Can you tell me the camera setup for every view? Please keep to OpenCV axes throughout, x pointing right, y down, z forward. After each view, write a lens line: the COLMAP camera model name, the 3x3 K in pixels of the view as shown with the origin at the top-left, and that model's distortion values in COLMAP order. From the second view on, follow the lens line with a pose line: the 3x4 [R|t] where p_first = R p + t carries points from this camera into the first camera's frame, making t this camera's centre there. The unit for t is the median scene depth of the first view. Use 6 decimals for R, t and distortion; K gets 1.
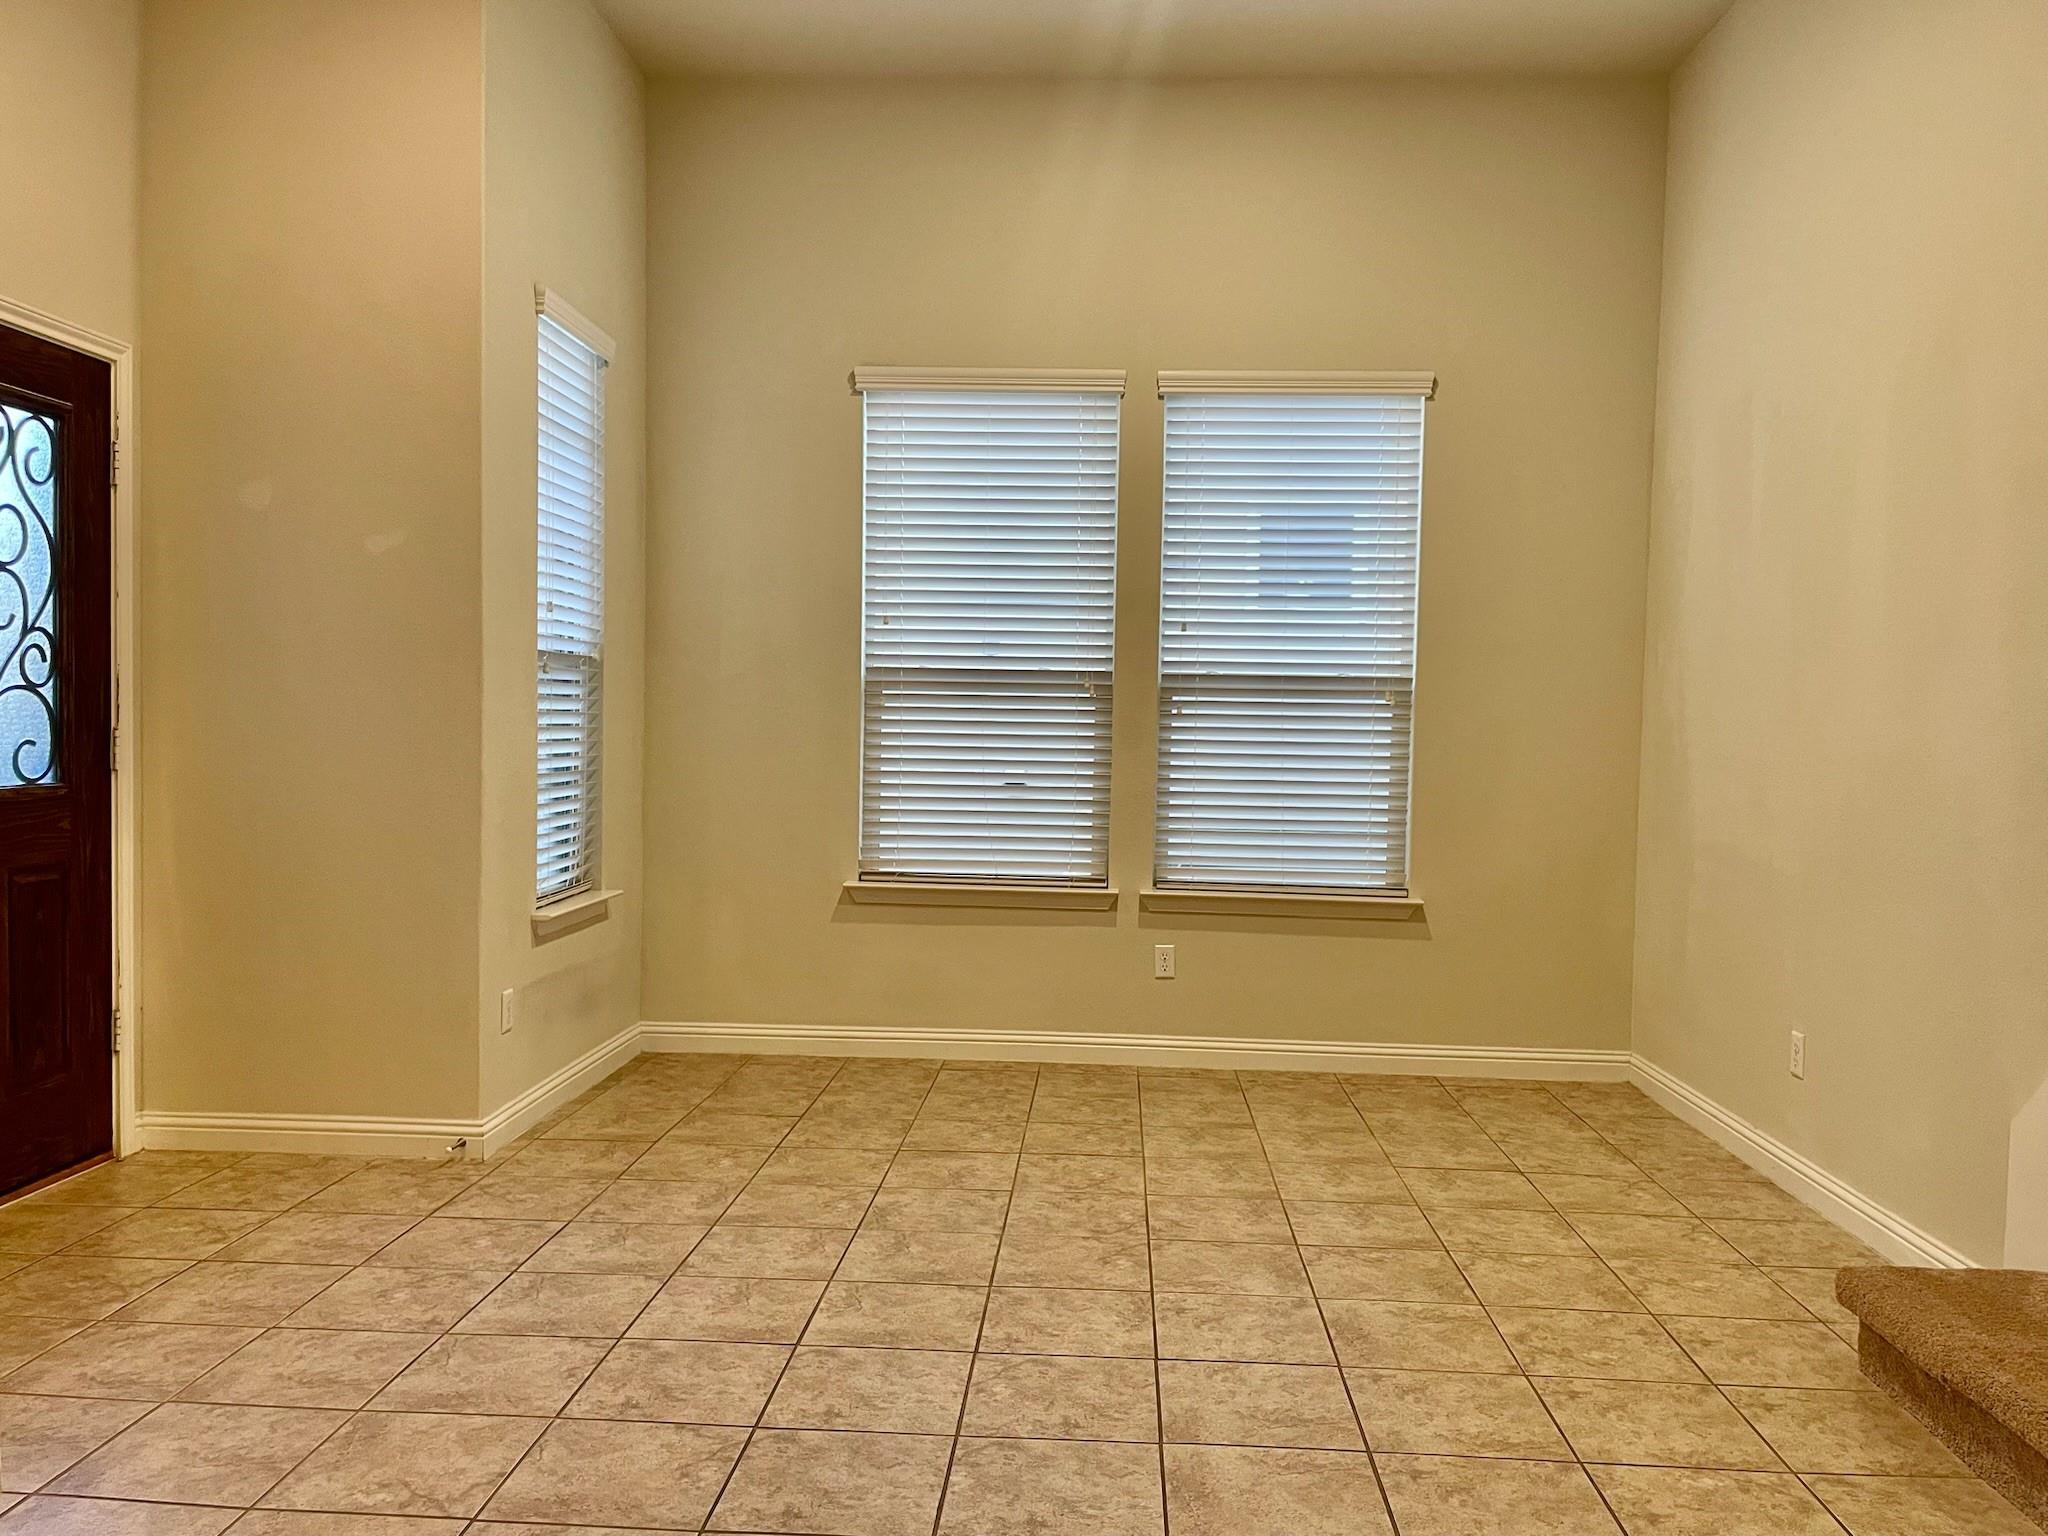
lens RADIAL K [[1556.4, 0, 1021.6], [0, 1556.4, 792.0], [0, 0, 1]] dist [0.088257, -0.124055]
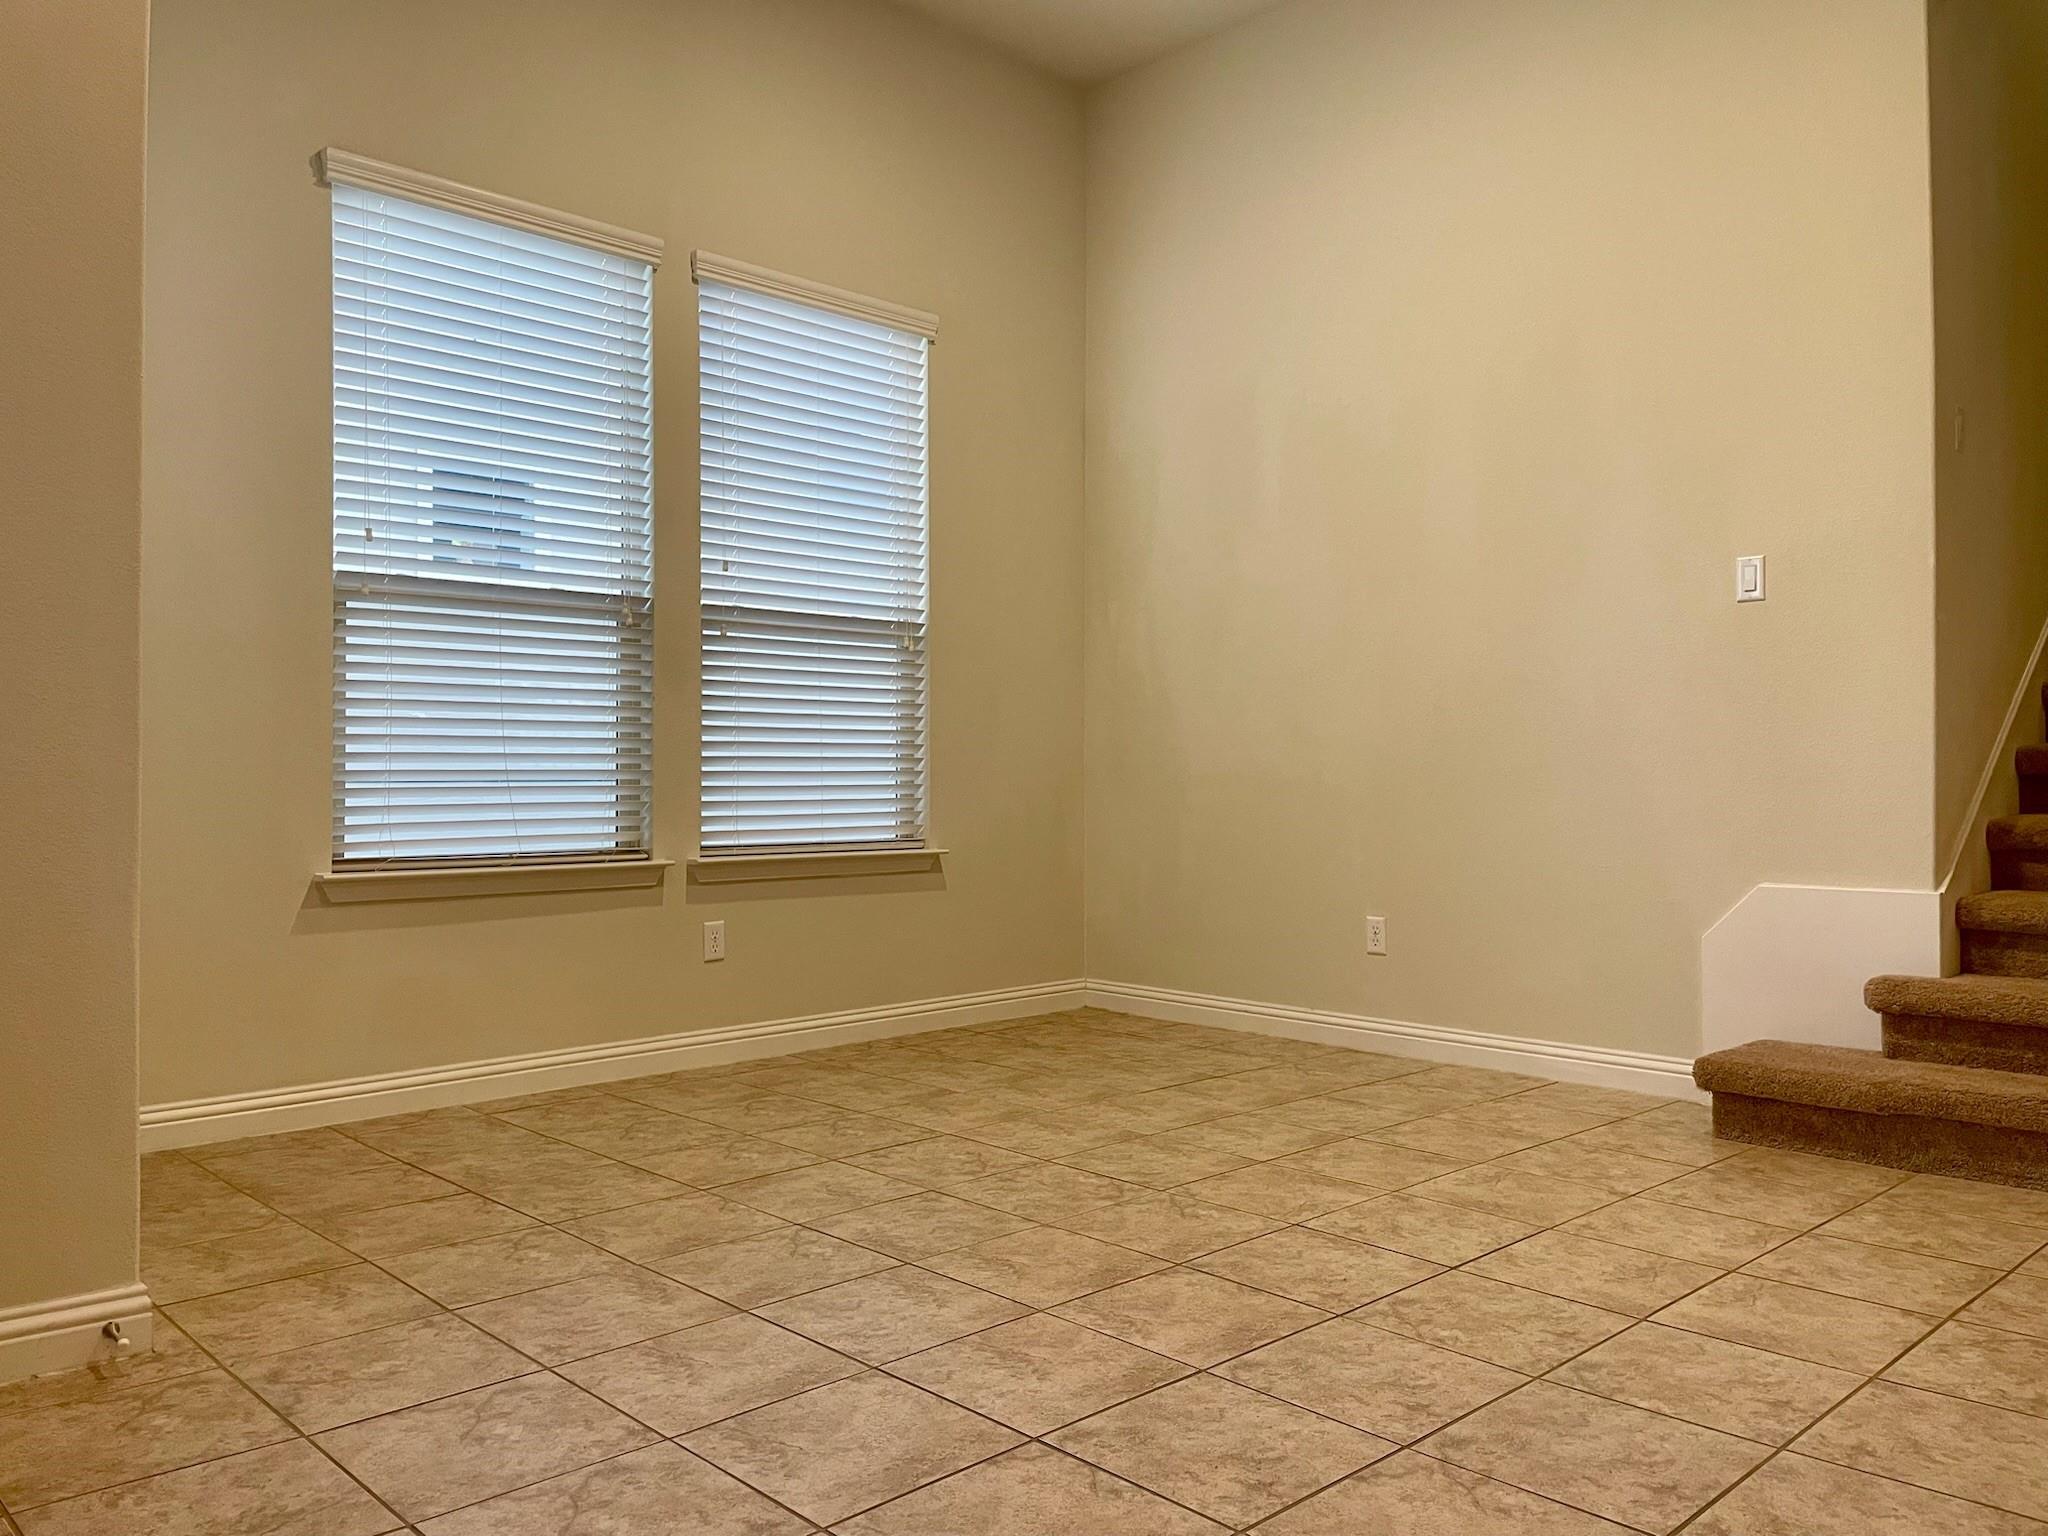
lens RADIAL K [[1556.4, 0, 1026.2], [0, 1556.4, 768.3], [0, 0, 1]] dist [0.088257, -0.124055]
pose [[0.680637, -0.017675, 0.732407, -0.553368], [0.043032, 0.998947, -0.015882, 0.047149], [-0.731356, 0.042326, 0.680682, 0.381516]]
